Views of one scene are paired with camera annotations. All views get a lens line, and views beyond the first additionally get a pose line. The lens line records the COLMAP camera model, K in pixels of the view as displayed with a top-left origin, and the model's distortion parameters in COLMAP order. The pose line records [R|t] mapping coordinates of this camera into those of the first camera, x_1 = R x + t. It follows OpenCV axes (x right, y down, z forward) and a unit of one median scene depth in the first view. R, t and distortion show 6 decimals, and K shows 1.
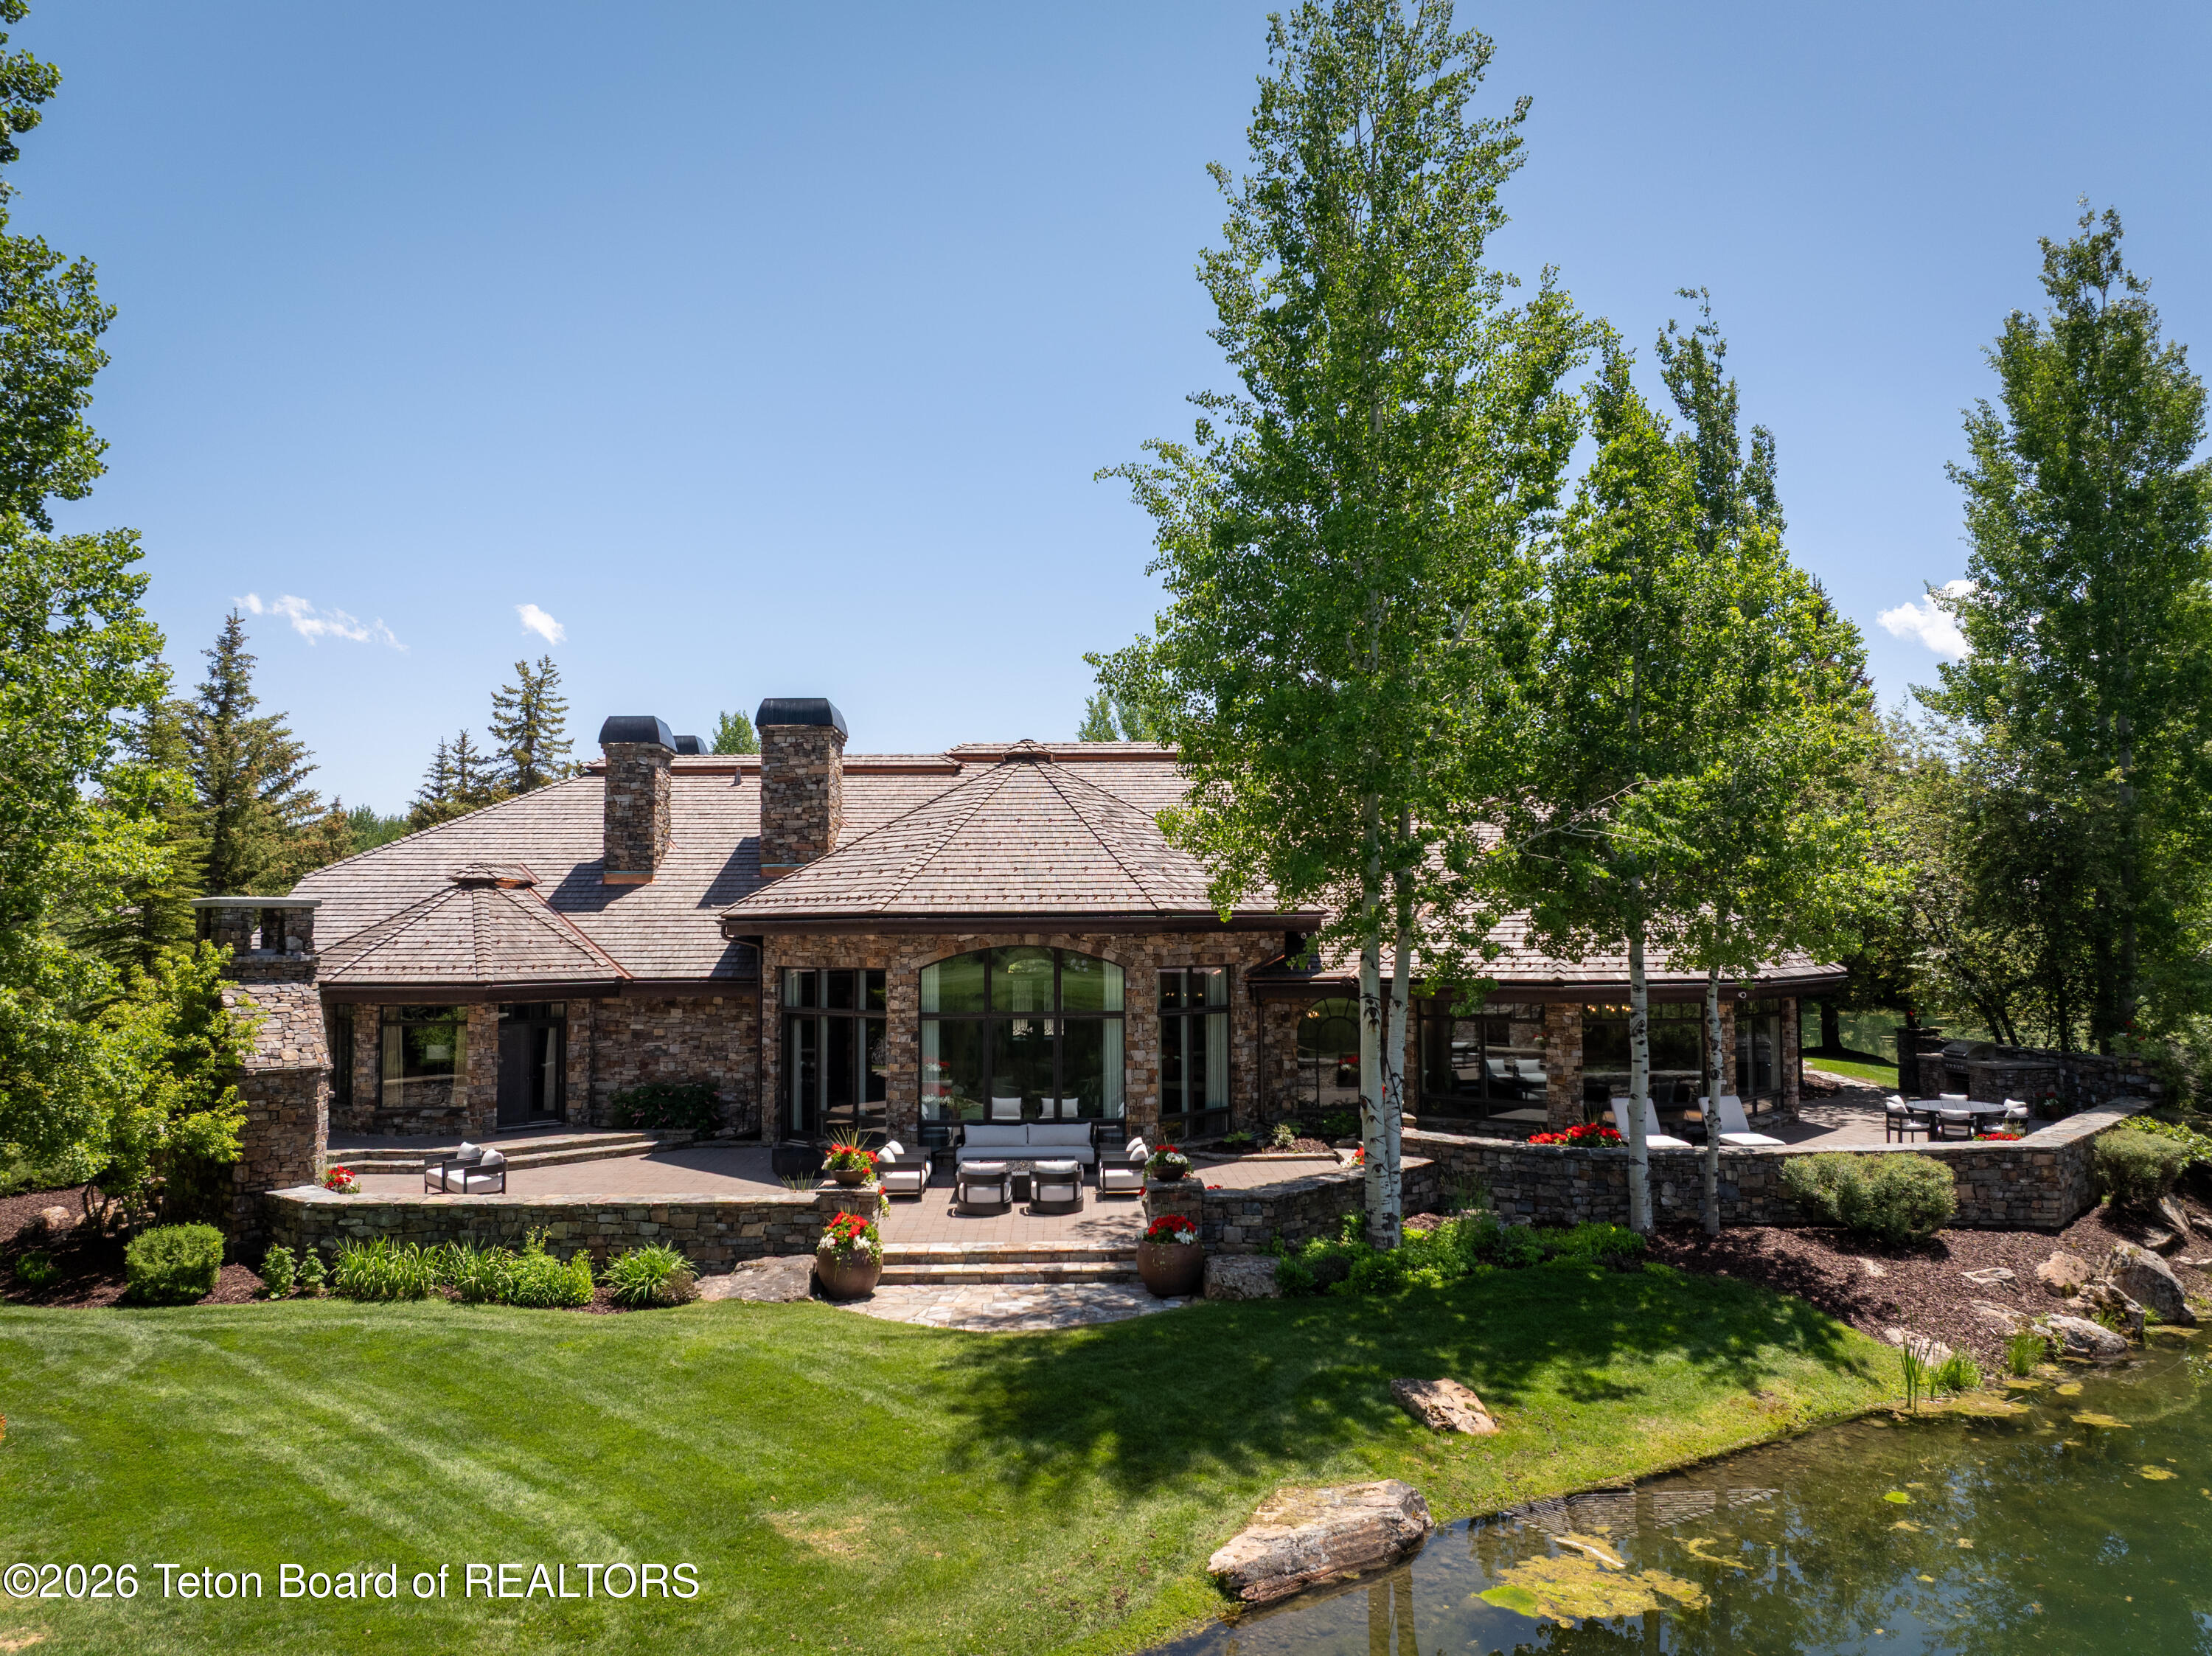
lens RADIAL K [[1544.5, 0, 1105.6], [0, 1544.5, 829.3], [0, 0, 1]] dist [-0.038527, -0.001256]
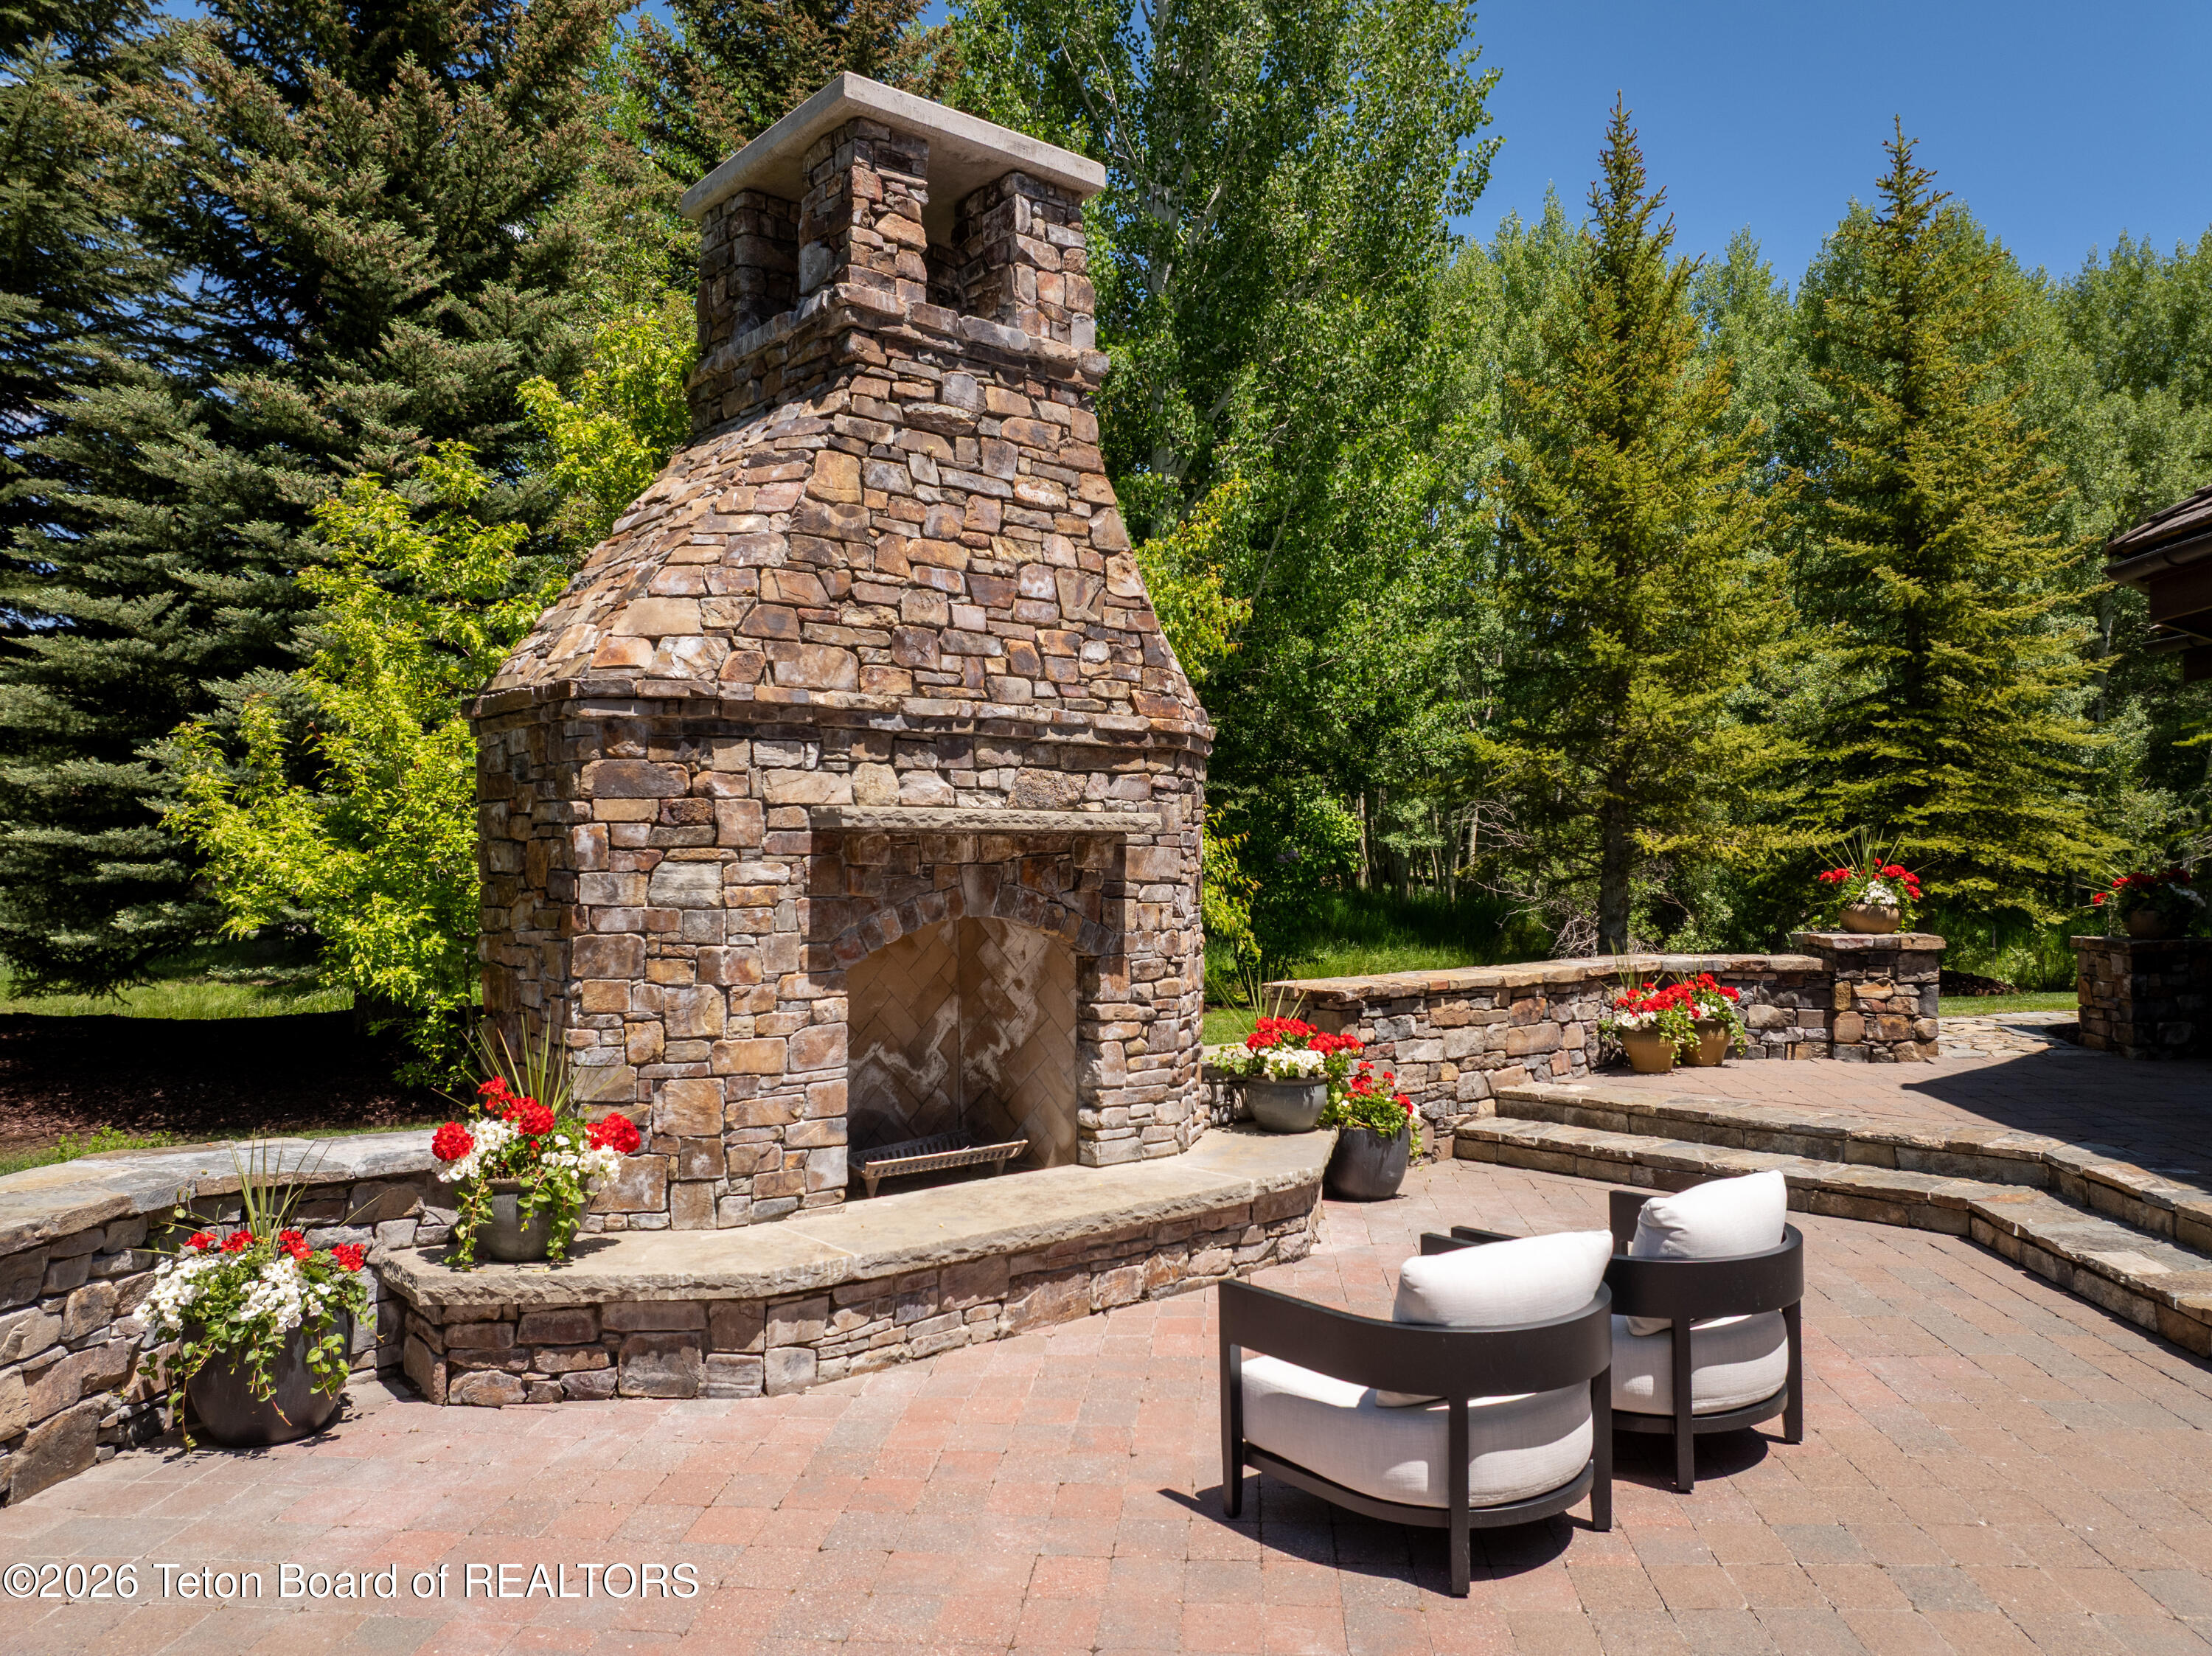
lens RADIAL K [[1549.3, 0, 1101.0], [0, 1549.3, 820.1], [0, 0, 1]] dist [-0.037785, -0.004333]
pose [[-0.119031, -0.018854, -0.992712, -0.232945], [0.072174, 0.997010, -0.027589, 0.164014], [0.990264, -0.074932, -0.117314, 0.952353]]
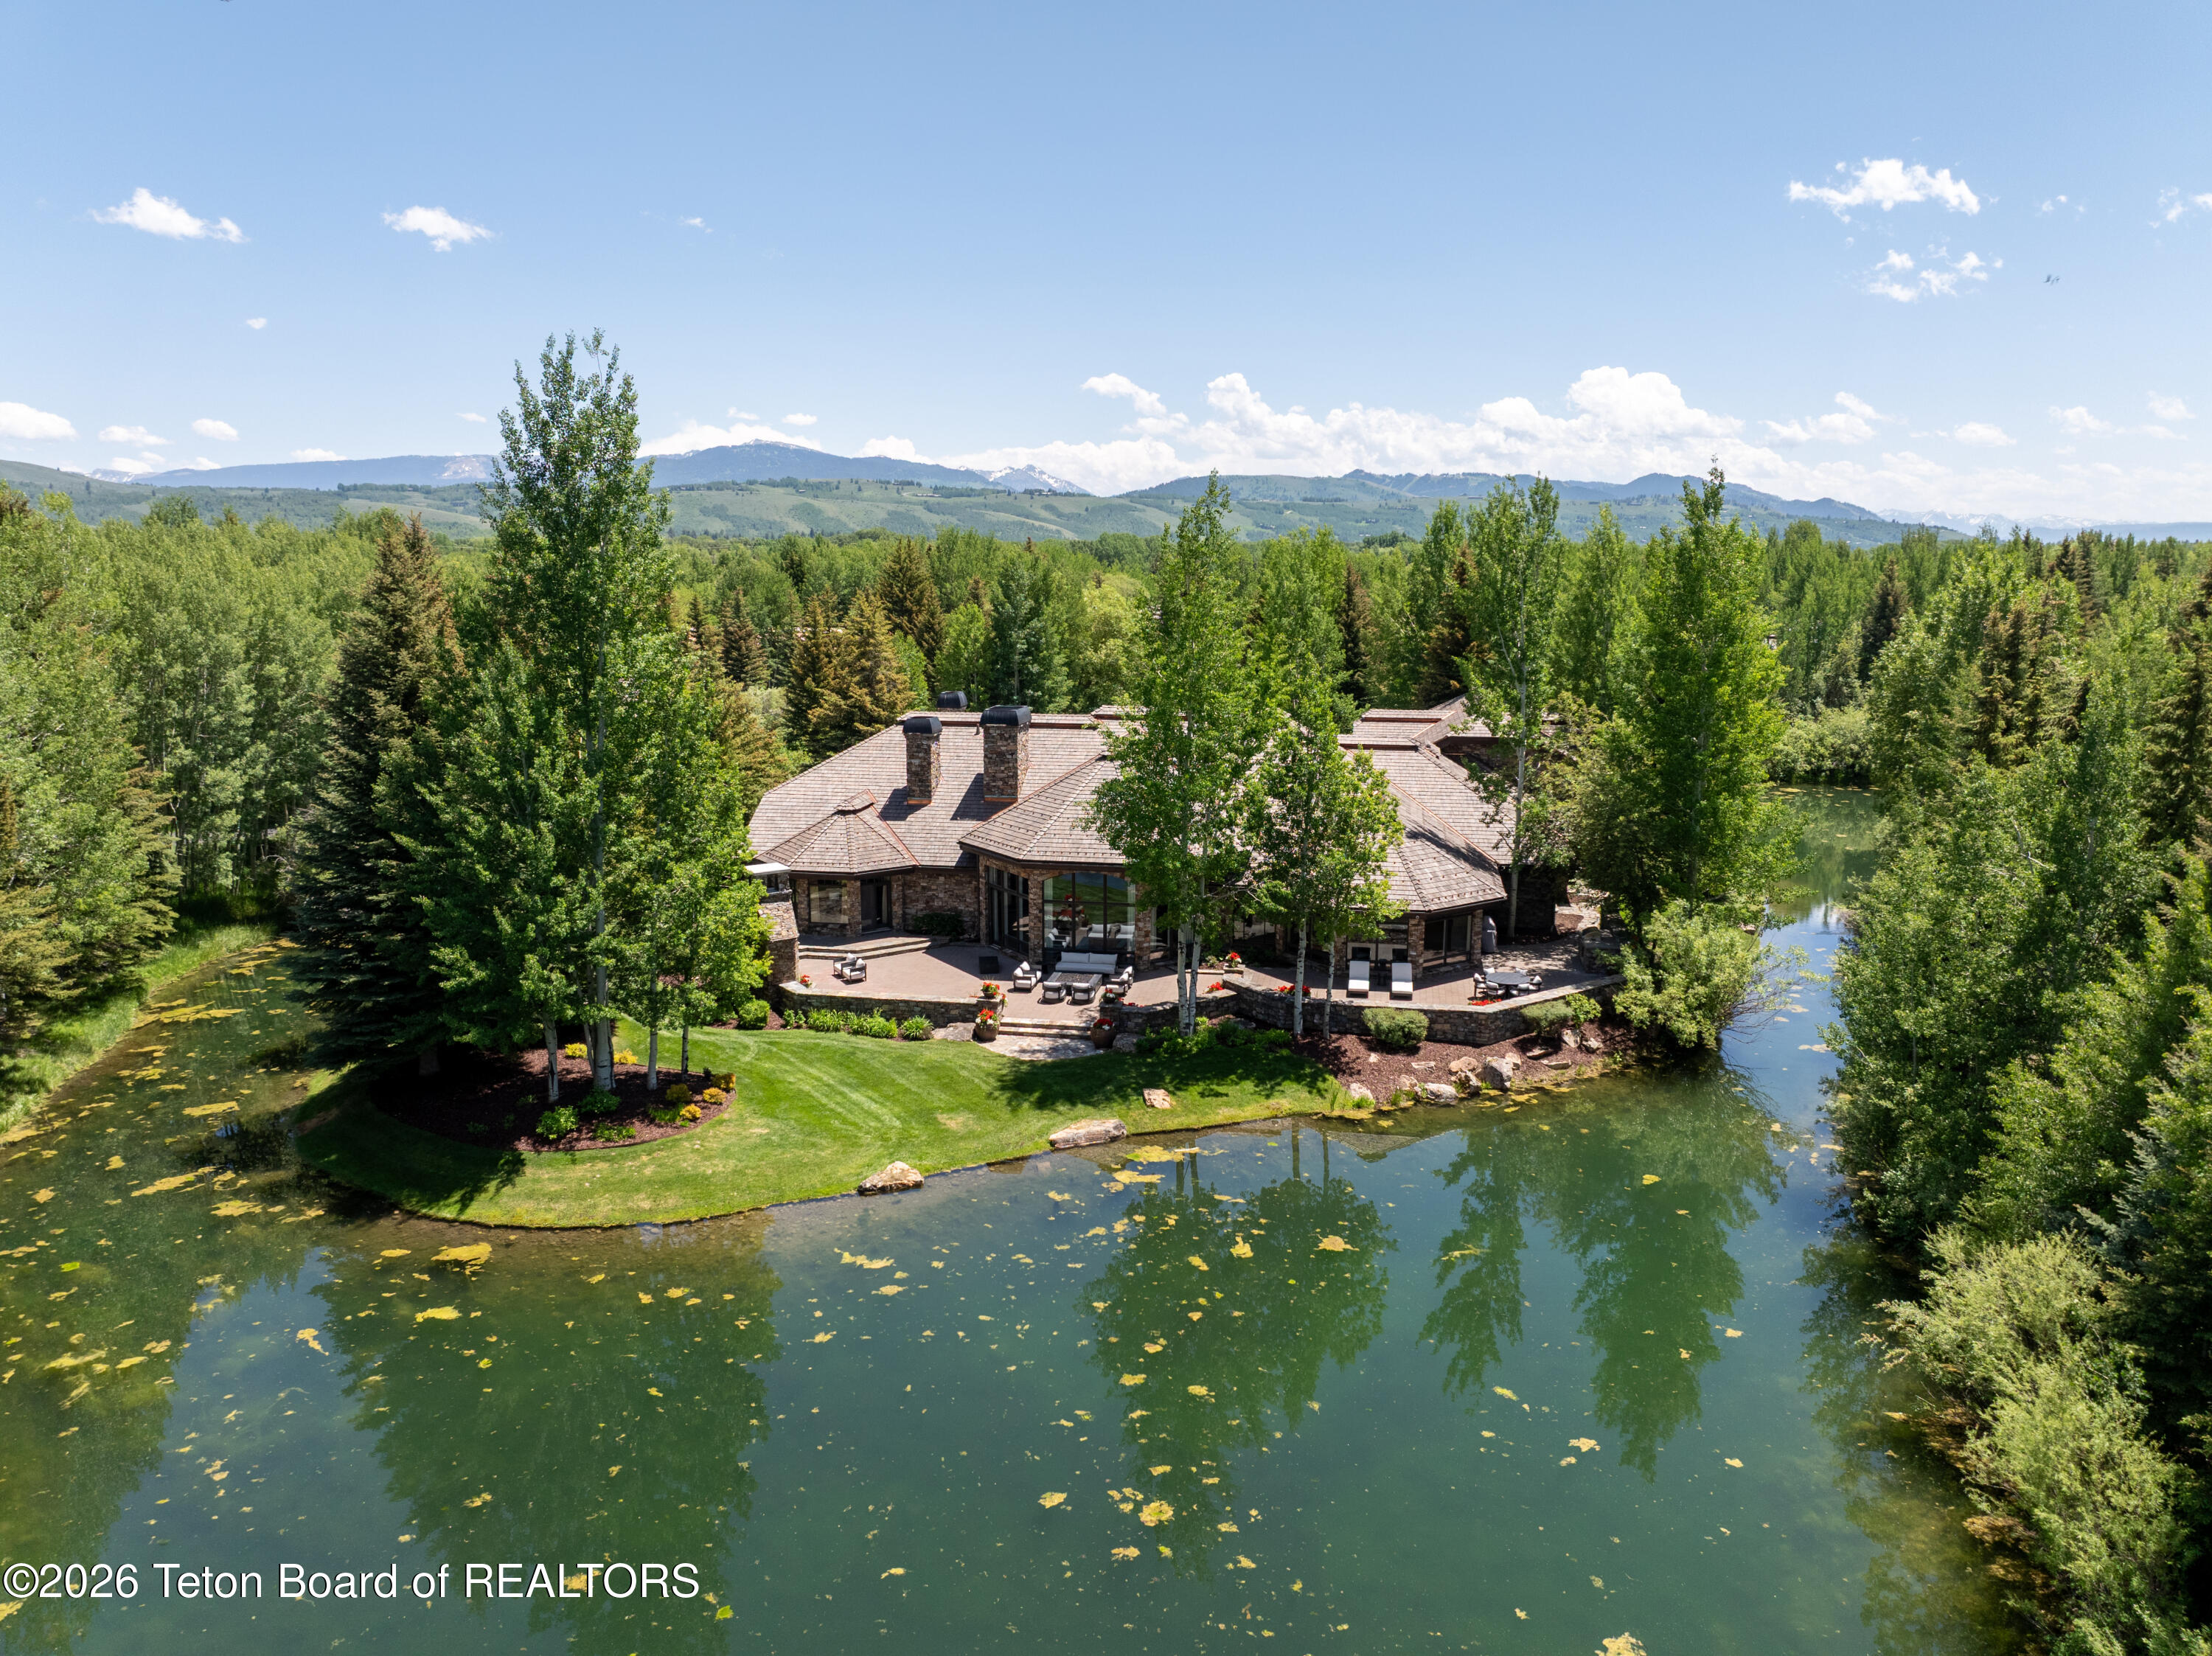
lens RADIAL K [[1523.8, 0, 1107.0], [0, 1523.8, 808.5], [0, 0, 1]] dist [0.027603, -0.167587]
pose [[0.977358, 0.039692, -0.207837, 0.456051], [0.008523, 0.974066, 0.226104, -0.547164], [0.211421, -0.222756, 0.951673, -1.117656]]
